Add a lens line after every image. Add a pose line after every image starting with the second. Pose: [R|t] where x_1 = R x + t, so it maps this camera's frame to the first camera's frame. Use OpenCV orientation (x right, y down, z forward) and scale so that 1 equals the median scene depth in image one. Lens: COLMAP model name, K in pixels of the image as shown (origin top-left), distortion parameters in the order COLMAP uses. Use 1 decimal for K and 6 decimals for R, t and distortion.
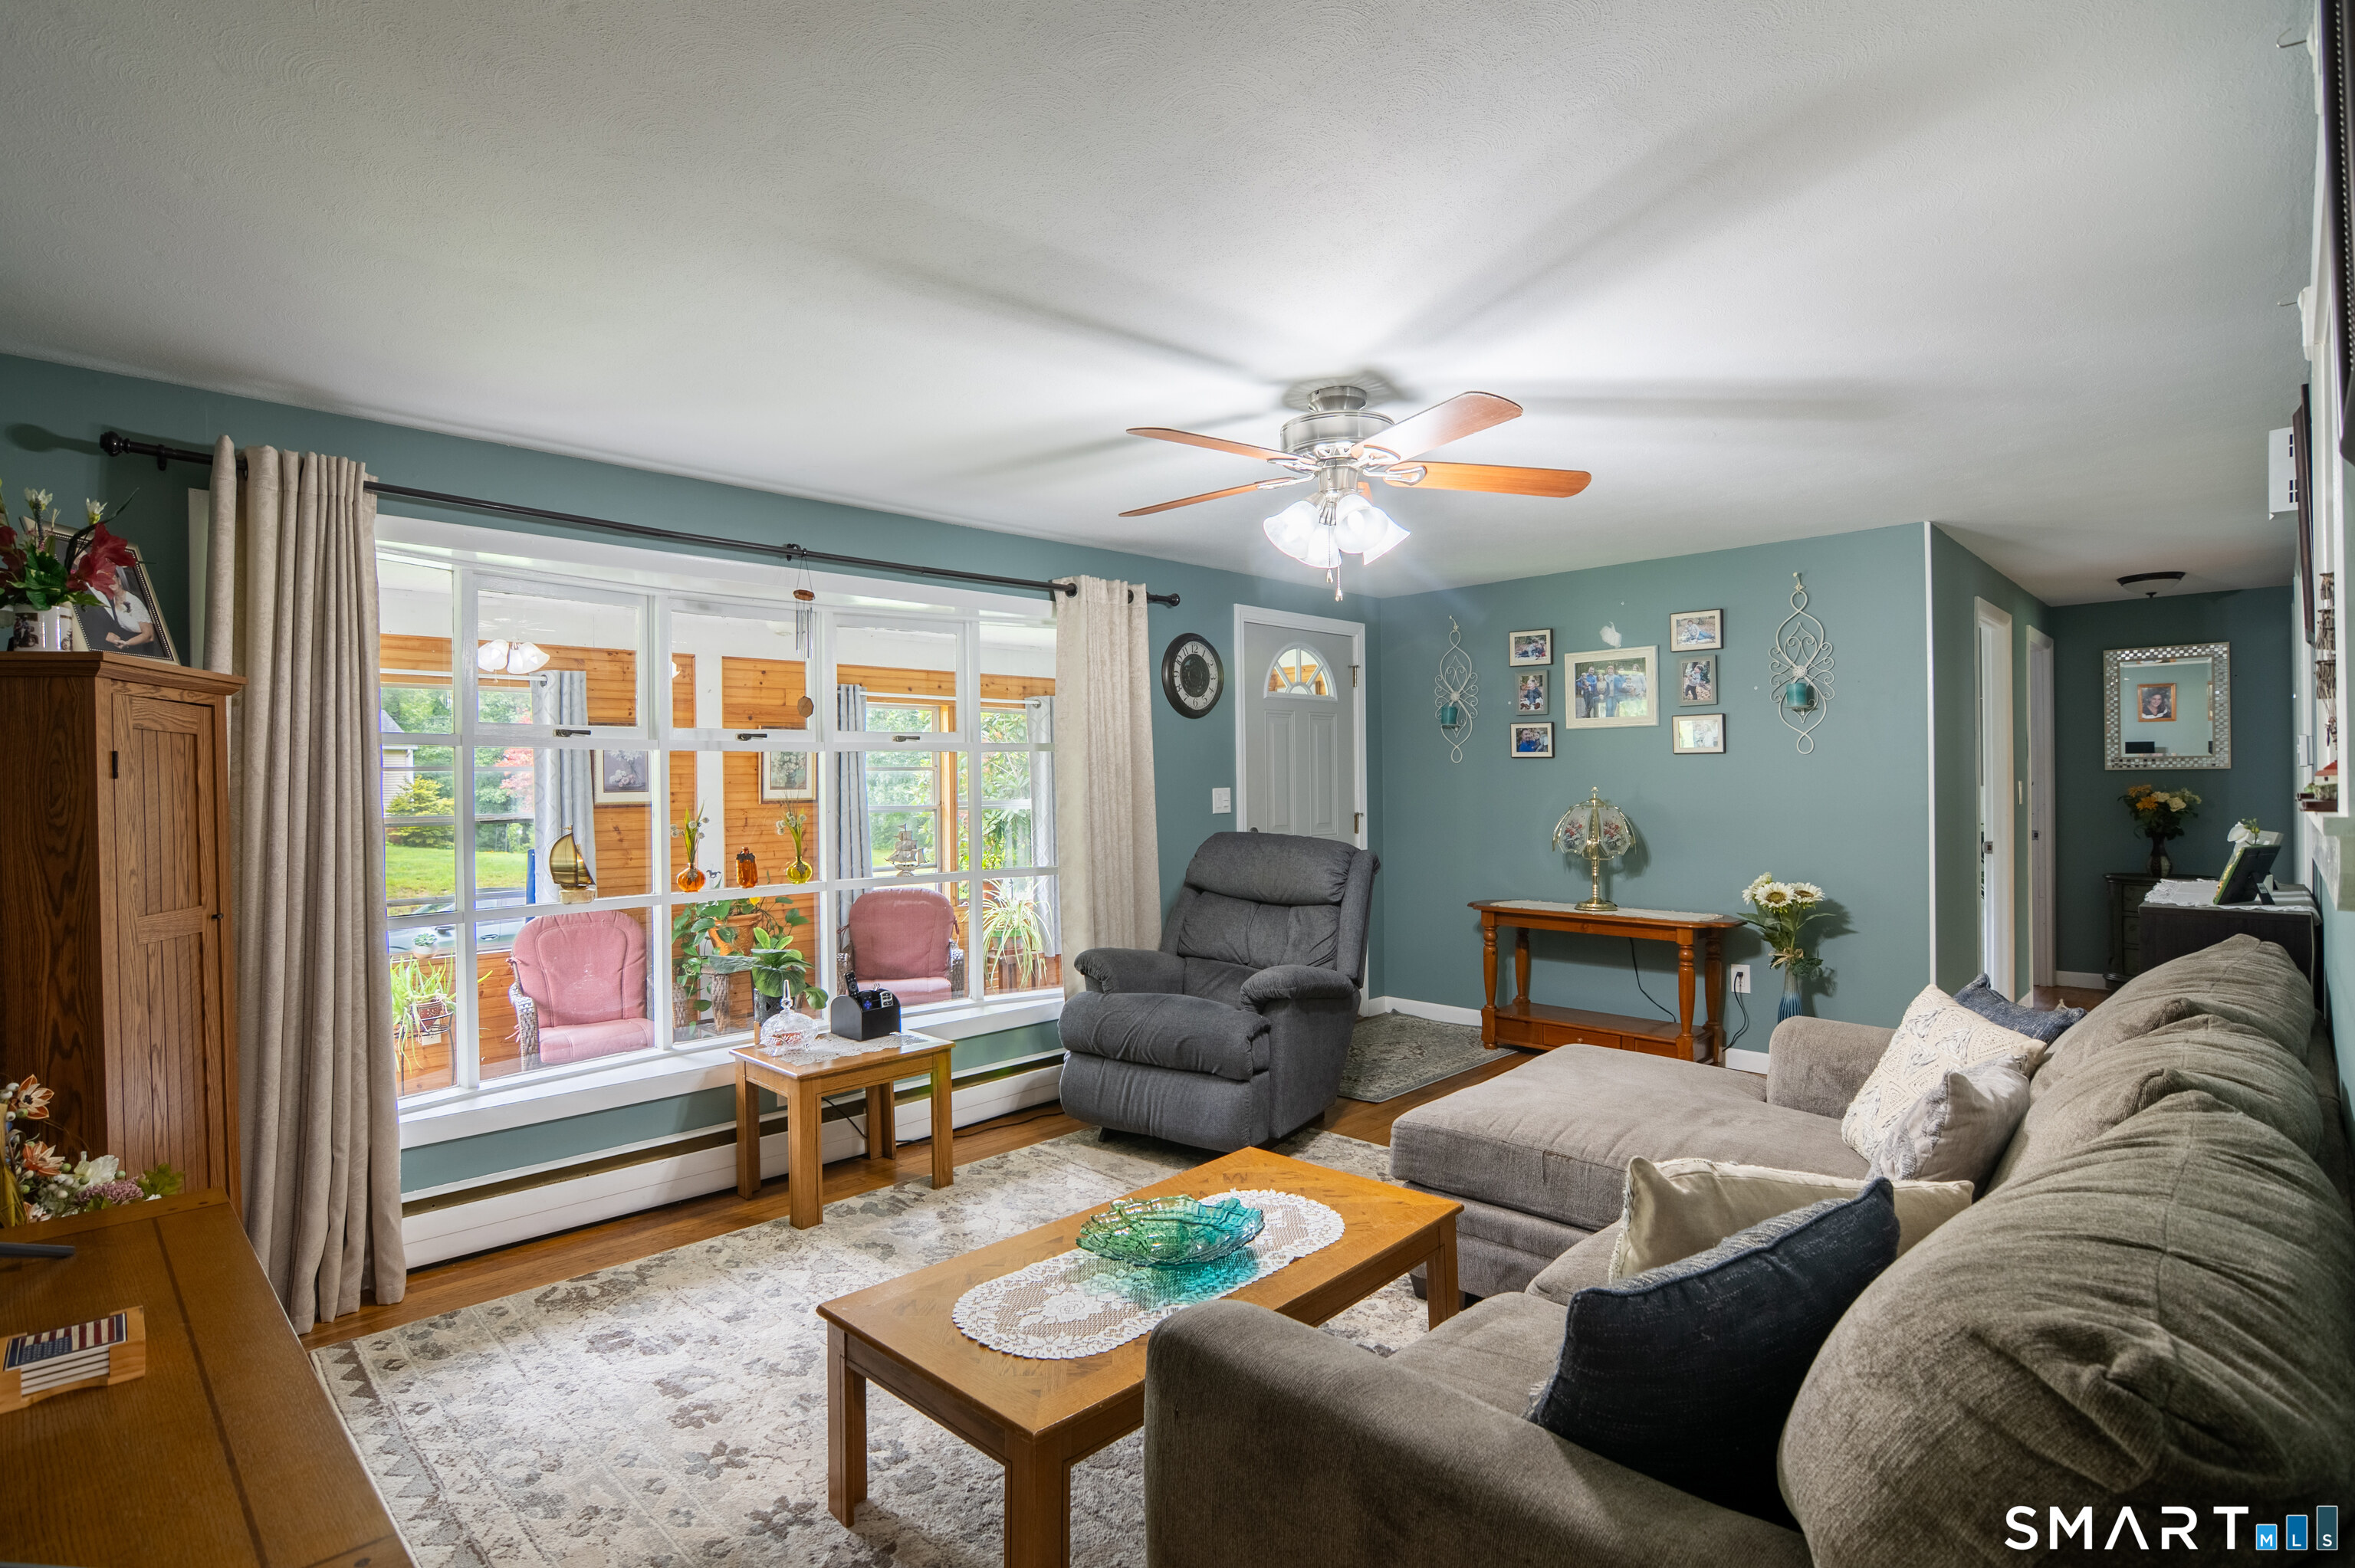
lens RADIAL K [[1137.8, 0, 1177.5], [0, 1137.8, 784.0], [0, 0, 1]] dist [0.000703, 0.000074]
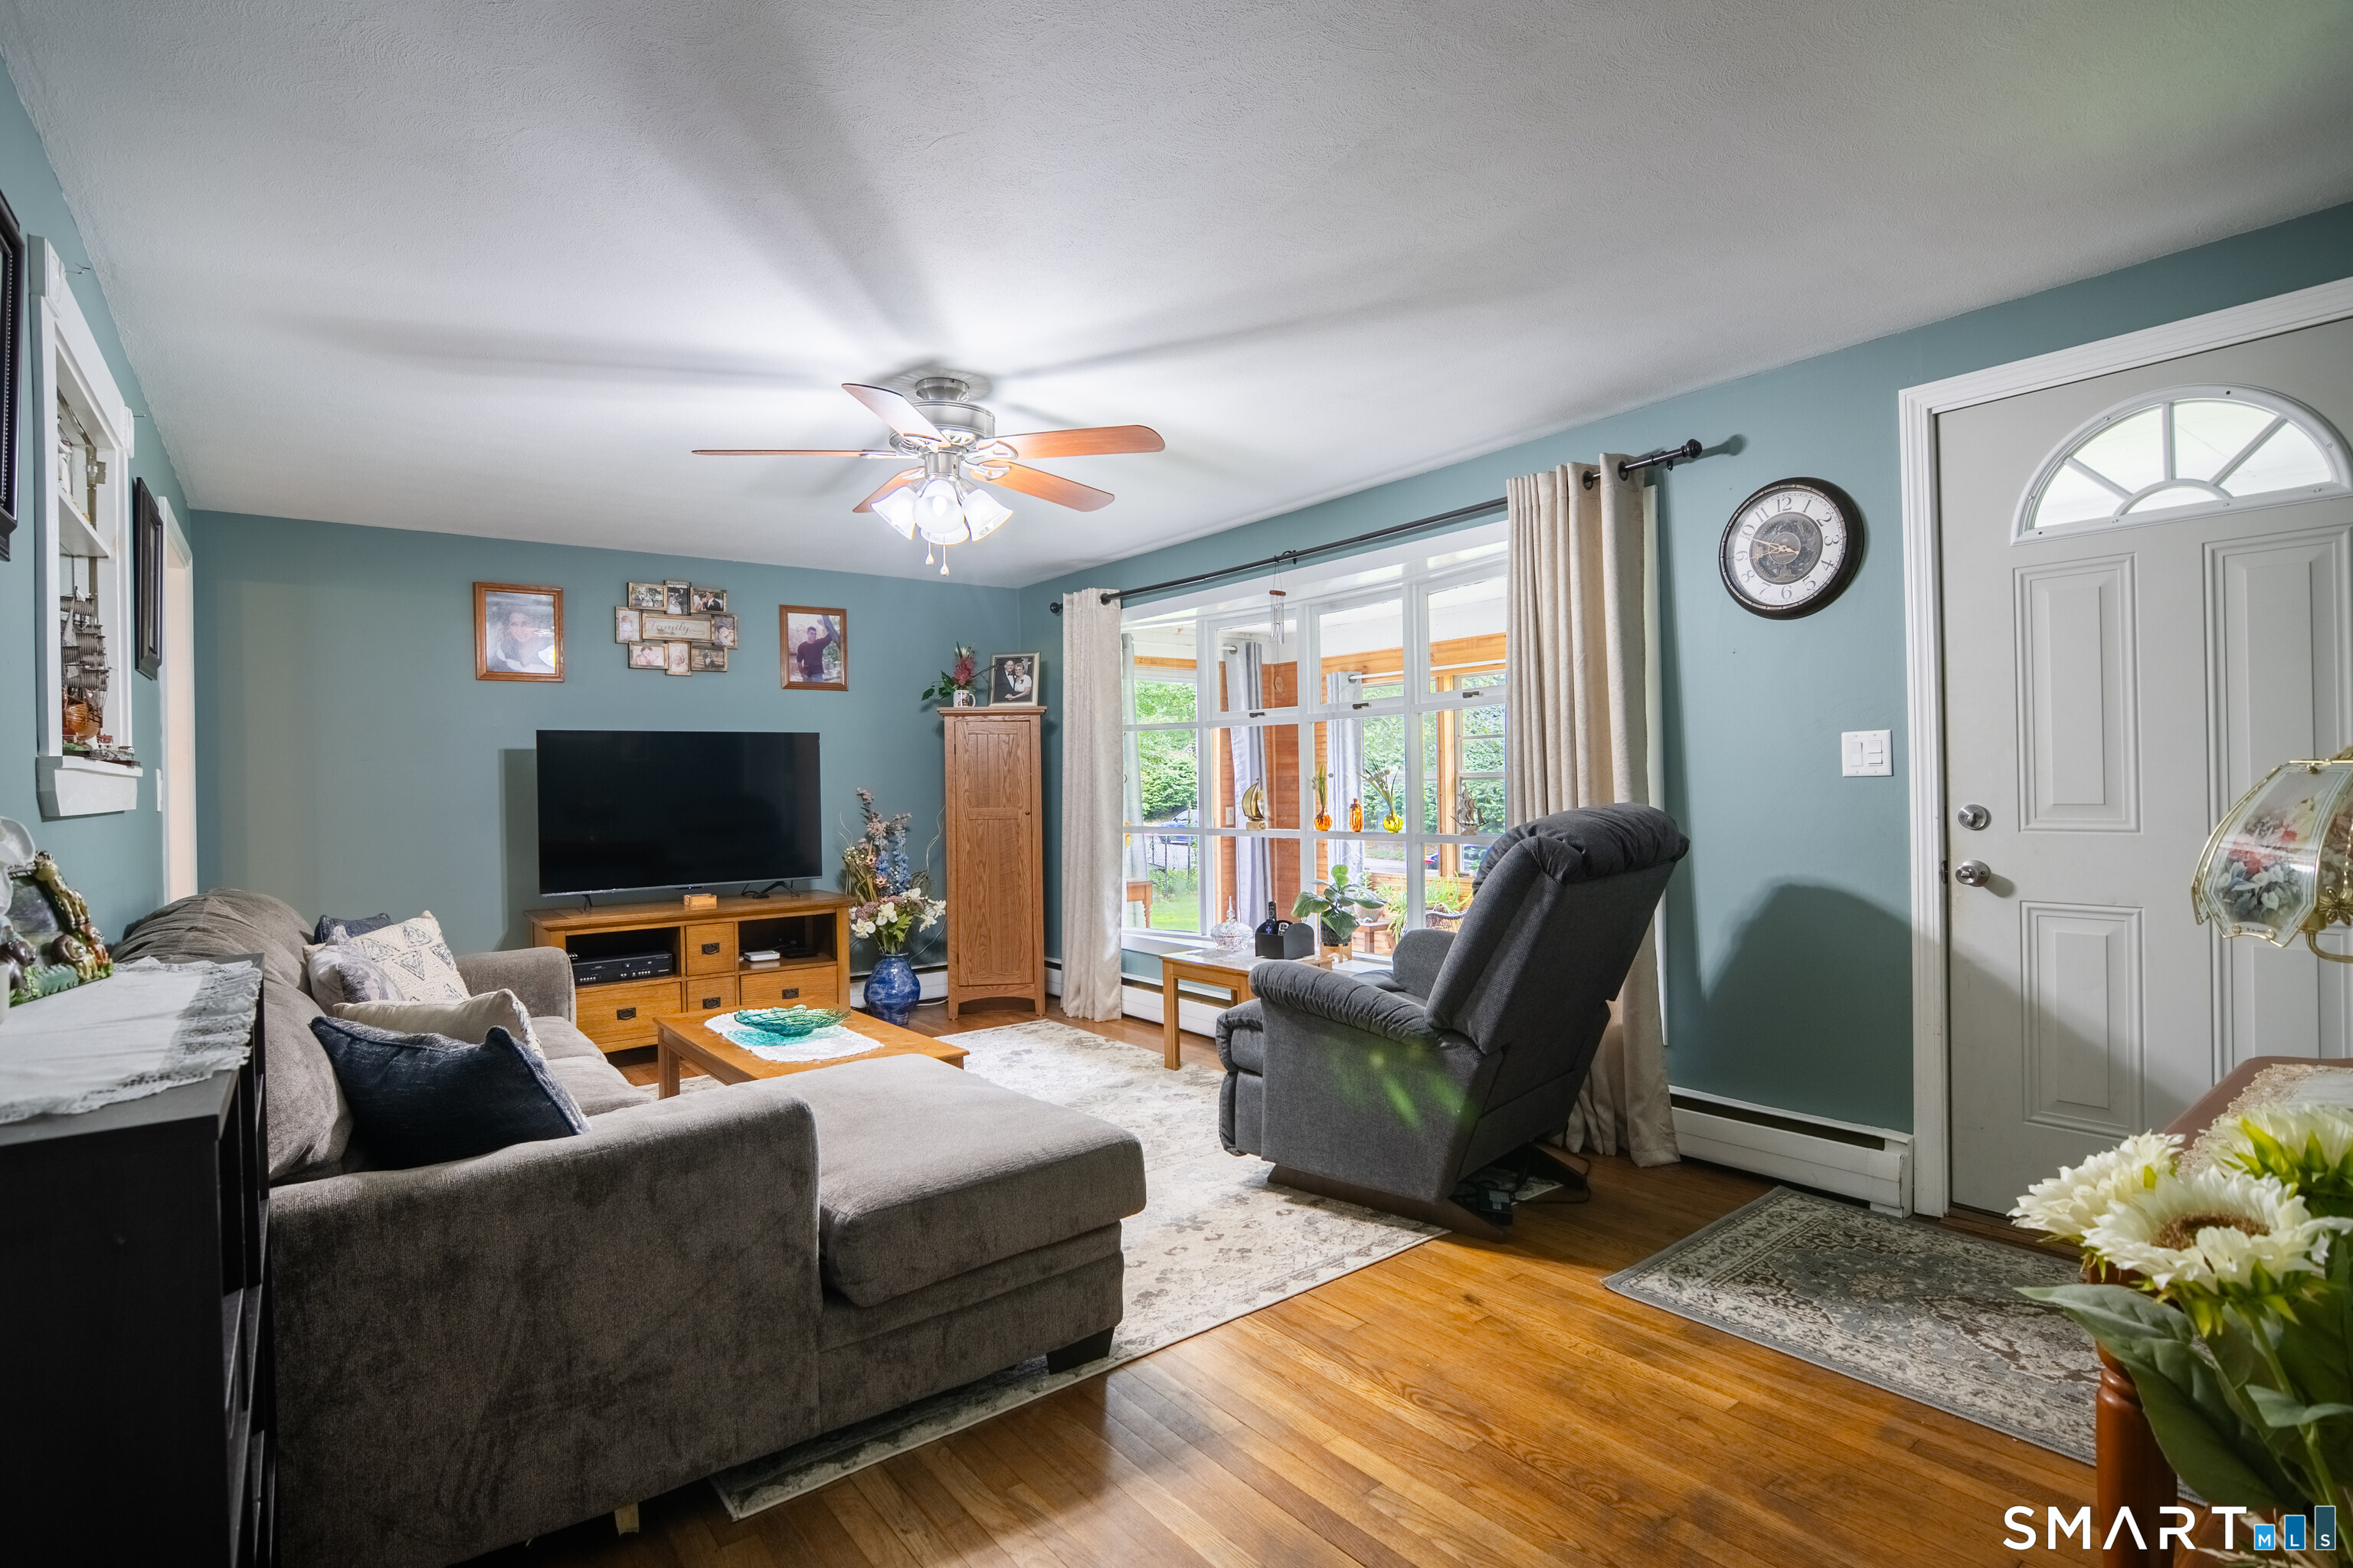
lens RADIAL K [[1137.1, 0, 1176.5], [0, 1137.1, 784.0], [0, 0, 1]] dist [0.000703, 0.000074]
pose [[-0.121932, 0.020393, -0.992329, 0.905757], [0.025171, 0.999531, 0.017448, 0.015688], [0.992219, -0.022851, -0.122388, 1.025979]]
